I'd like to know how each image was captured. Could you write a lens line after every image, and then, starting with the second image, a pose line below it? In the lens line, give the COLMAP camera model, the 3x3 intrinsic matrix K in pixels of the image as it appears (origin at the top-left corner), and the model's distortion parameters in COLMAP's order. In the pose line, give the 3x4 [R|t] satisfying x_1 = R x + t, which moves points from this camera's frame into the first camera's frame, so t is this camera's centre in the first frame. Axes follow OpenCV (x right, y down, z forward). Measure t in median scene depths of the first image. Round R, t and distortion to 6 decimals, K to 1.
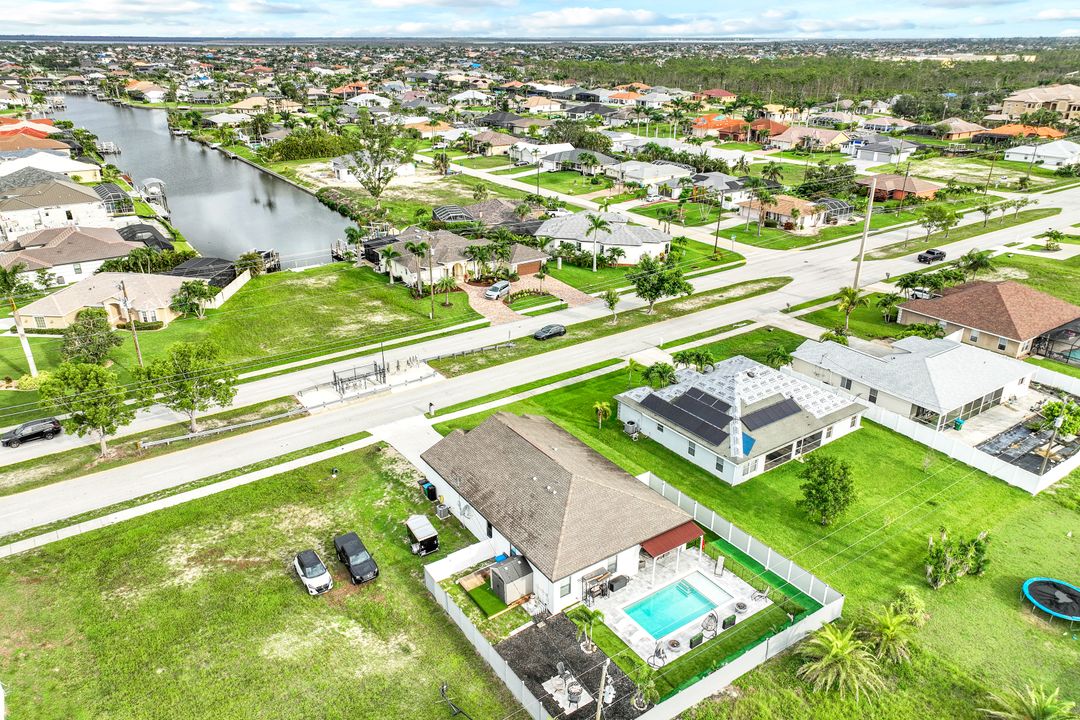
lens RADIAL K [[751.4, 0, 533.3], [0, 751.4, 384.9], [0, 0, 1]] dist [0.024852, 0.005193]
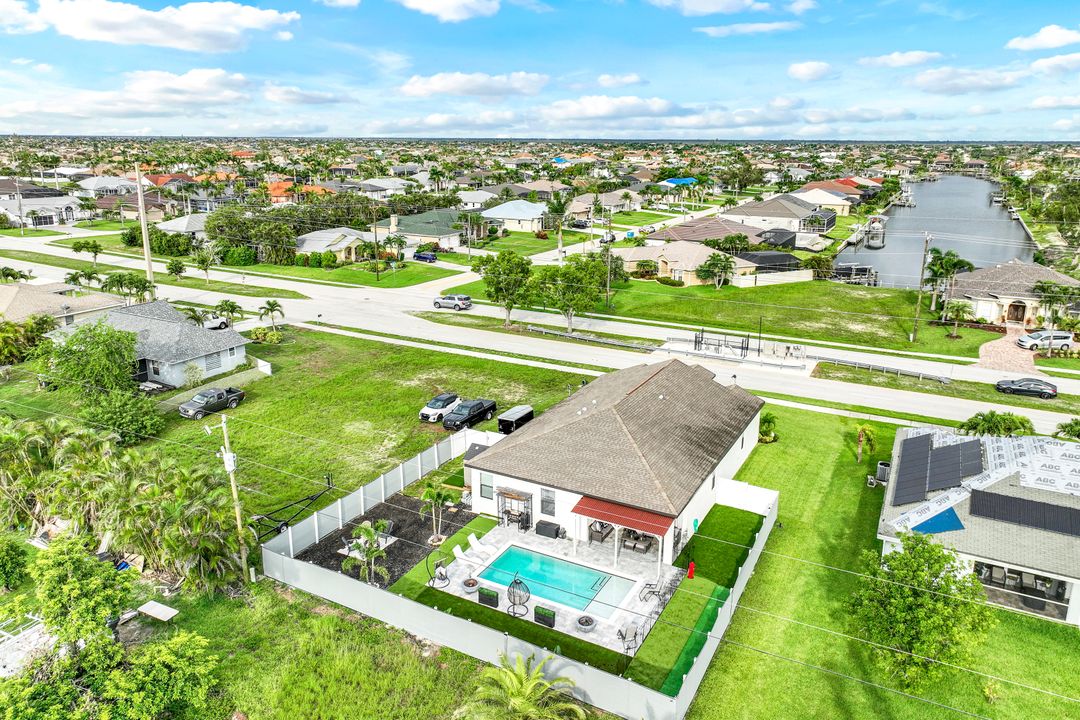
lens RADIAL K [[762.0, 0, 542.3], [0, 762.0, 320.0], [0, 0, 1]] dist [-0.001083, 0.023070]
pose [[0.465625, 0.211692, -0.859290, 0.555097], [-0.381325, 0.924201, 0.021054, 0.035114], [0.798614, 0.317866, 0.511055, 0.387032]]
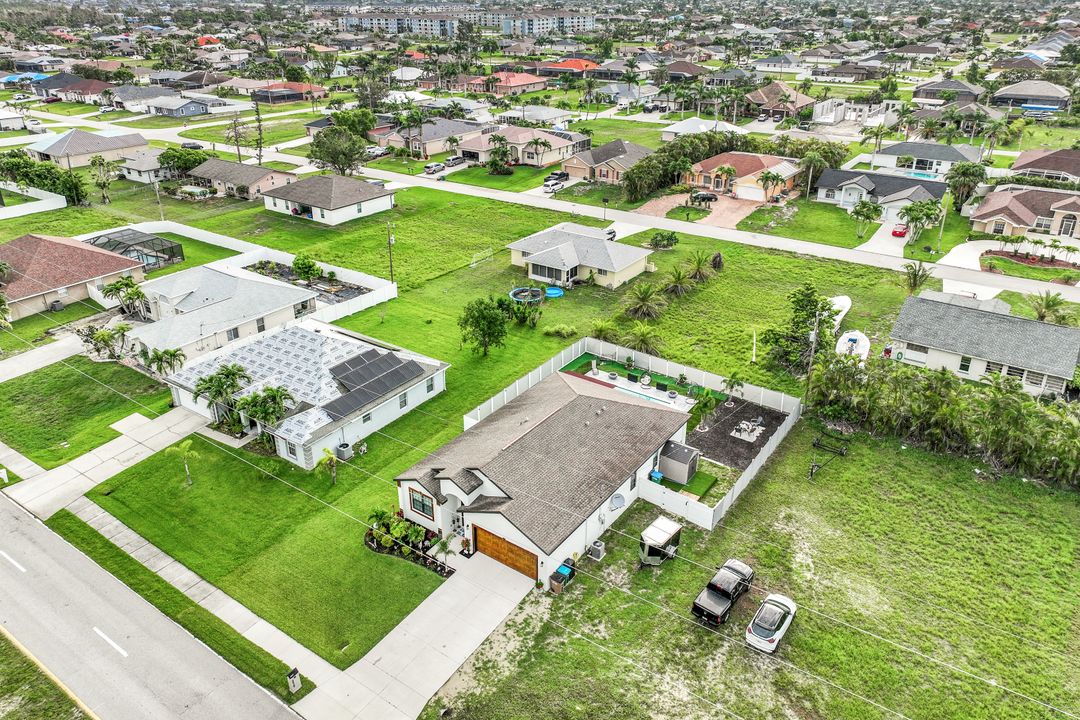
lens RADIAL K [[762.0, 0, 542.3], [0, 762.0, 320.0], [0, 0, 1]] dist [-0.001083, 0.023070]
pose [[-0.350485, -0.373339, 0.858940, -0.601352], [0.397562, 0.771080, 0.497373, -0.379011], [-0.848000, 0.515804, -0.121826, 0.878969]]
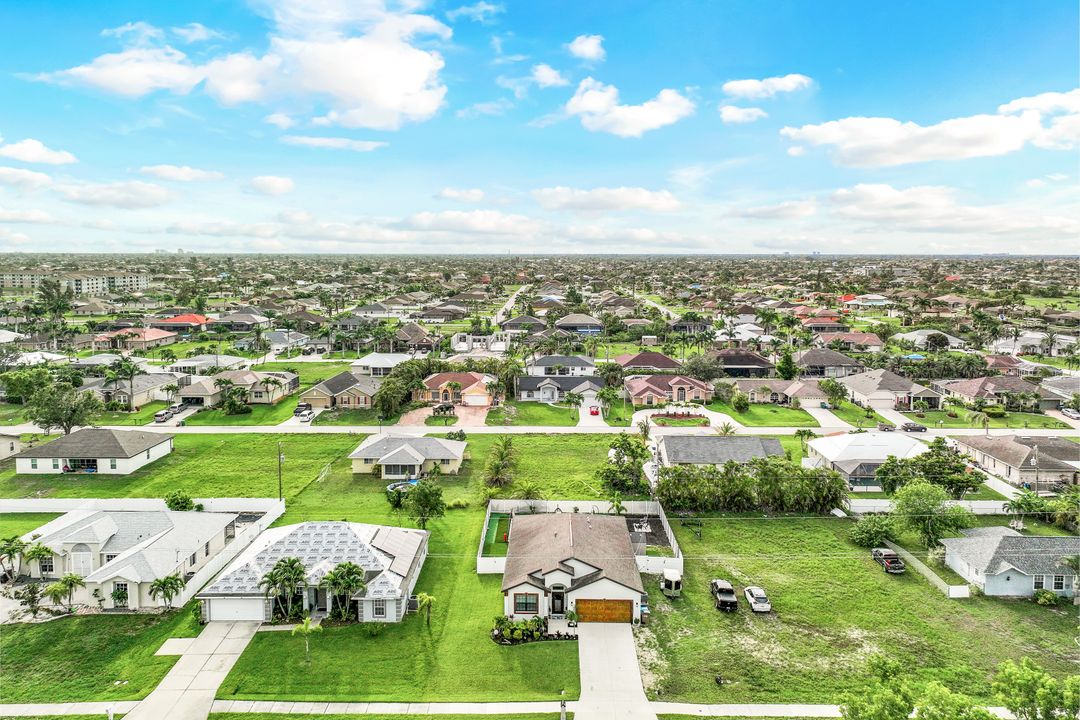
lens RADIAL K [[761.1, 0, 542.8], [0, 761.1, 312.0], [0, 0, 1]] dist [0.008828, 0.000345]
pose [[-0.820815, -0.049370, 0.569057, -0.559646], [0.237452, 0.876601, 0.418554, -0.659170], [-0.519500, 0.478679, -0.707804, 1.476107]]
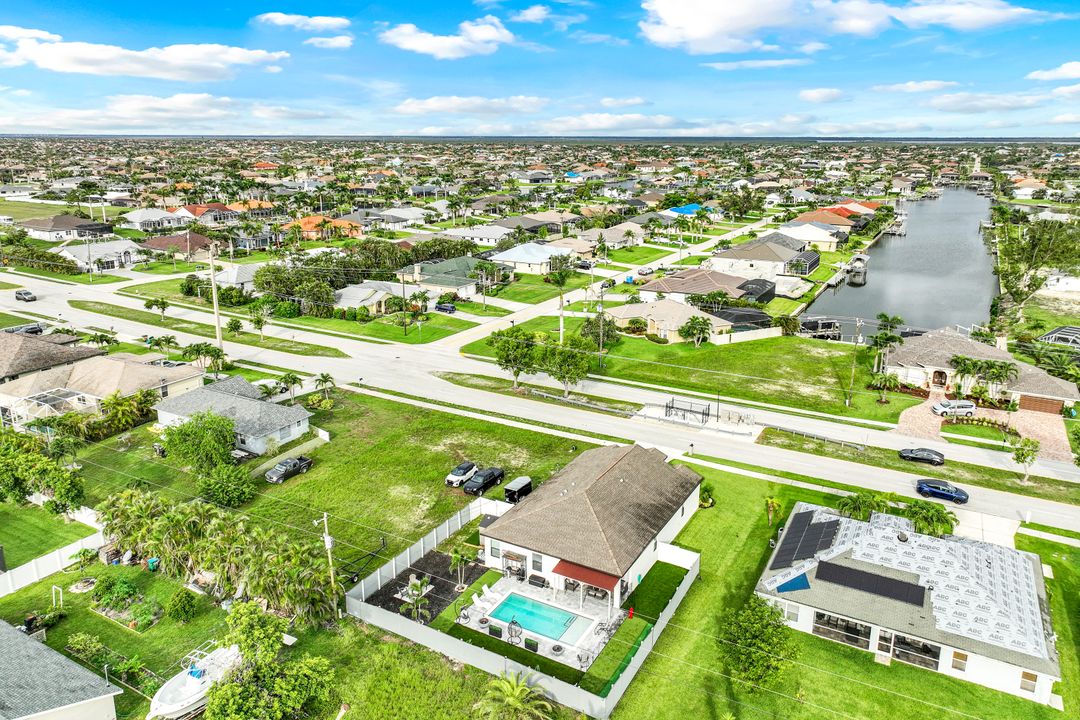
lens RADIAL K [[762.0, 0, 542.3], [0, 762.0, 320.0], [0, 0, 1]] dist [-0.001083, 0.023070]
pose [[0.448112, 0.216428, -0.867384, 0.768556], [-0.382383, 0.923419, 0.032861, -0.106720], [0.808071, 0.316947, 0.496553, 0.228491]]
